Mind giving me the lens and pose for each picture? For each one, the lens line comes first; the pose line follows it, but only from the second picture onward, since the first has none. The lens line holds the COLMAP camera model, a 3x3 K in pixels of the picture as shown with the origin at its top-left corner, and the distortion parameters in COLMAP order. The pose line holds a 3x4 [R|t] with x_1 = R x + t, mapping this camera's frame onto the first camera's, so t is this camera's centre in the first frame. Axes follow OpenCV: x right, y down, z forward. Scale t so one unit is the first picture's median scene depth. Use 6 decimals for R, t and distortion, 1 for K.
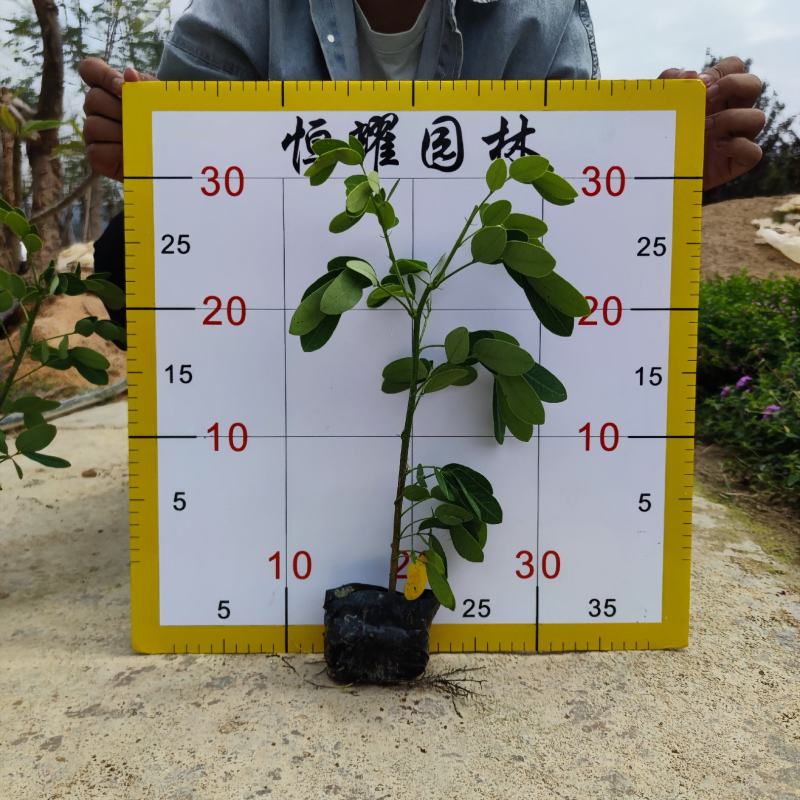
lens RADIAL K [[743.8, 0, 401.9], [0, 743.8, 412.3], [0, 0, 1]] dist [0.032590, 0.000000]
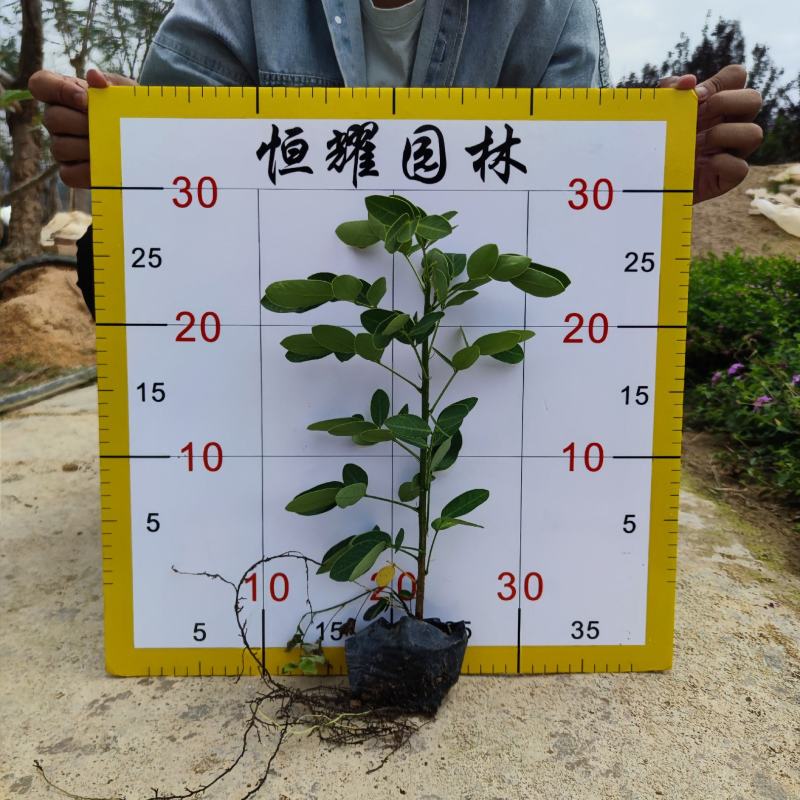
lens RADIAL K [[743.8, 0, 396.7], [0, 743.8, 405.6], [0, 0, 1]] dist [0.032590, 0.000000]
pose [[0.999985, -0.000646, 0.005425, 0.013140], [0.000446, 0.999325, 0.036731, -0.071342], [-0.005445, -0.036728, 0.999310, 0.033157]]
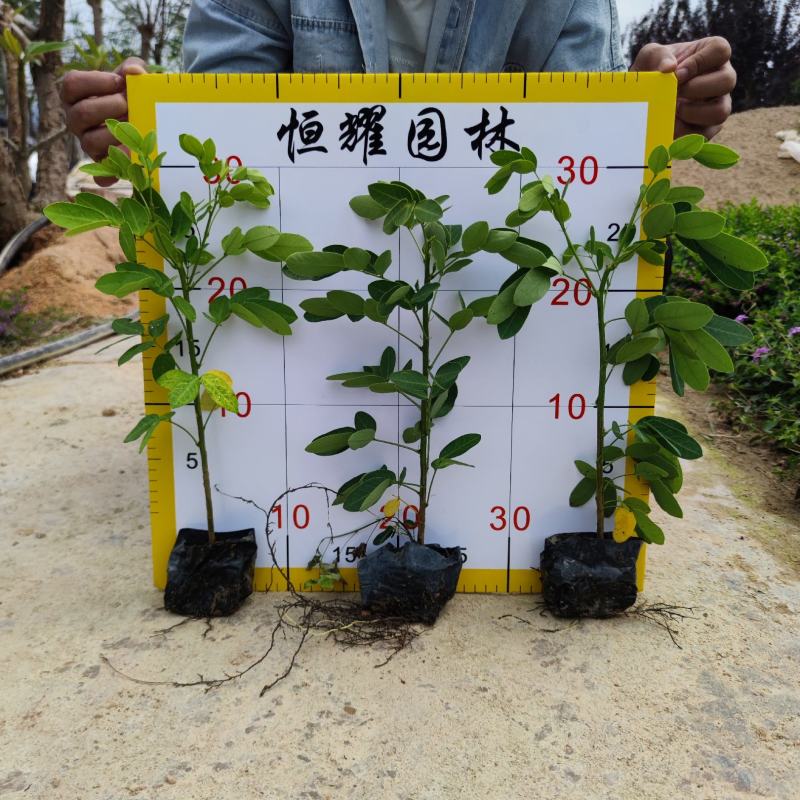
lens RADIAL K [[743.8, 0, 397.3], [0, 743.8, 407.3], [0, 0, 1]] dist [0.032590, 0.000000]
pose [[0.999704, 0.002895, -0.024148, 0.037587], [-0.000218, 0.993919, 0.110113, -0.087998], [0.024320, -0.110075, 0.993626, -0.099775]]
